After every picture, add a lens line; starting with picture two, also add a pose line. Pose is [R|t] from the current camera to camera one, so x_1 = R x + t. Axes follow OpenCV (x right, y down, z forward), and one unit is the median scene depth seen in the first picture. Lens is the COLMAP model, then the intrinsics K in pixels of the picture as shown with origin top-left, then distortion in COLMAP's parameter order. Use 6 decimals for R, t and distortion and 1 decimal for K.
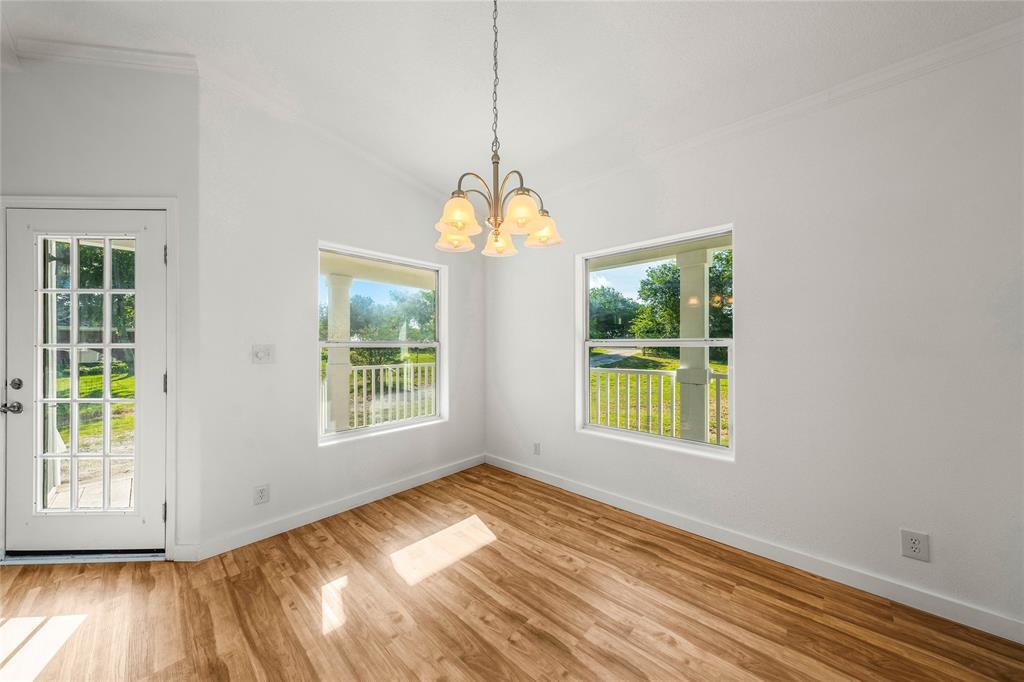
lens RADIAL K [[348.6, 0, 513.3], [0, 348.6, 344.5], [0, 0, 1]] dist [-0.001448, 0.000493]
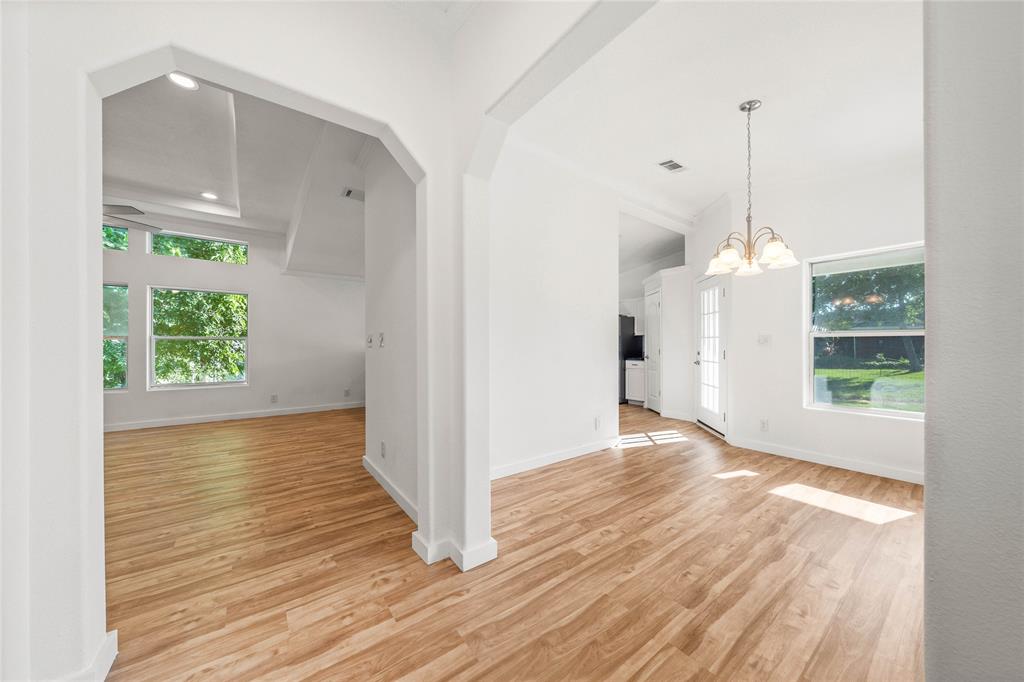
lens RADIAL K [[348.6, 0, 511.3], [0, 348.6, 342.8], [0, 0, 1]] dist [-0.001448, 0.000493]
pose [[-0.180424, -0.001472, -0.983588, 1.222017], [-0.000831, 0.999999, -0.001344, 0.042424], [0.983589, 0.000575, -0.180425, 0.123229]]
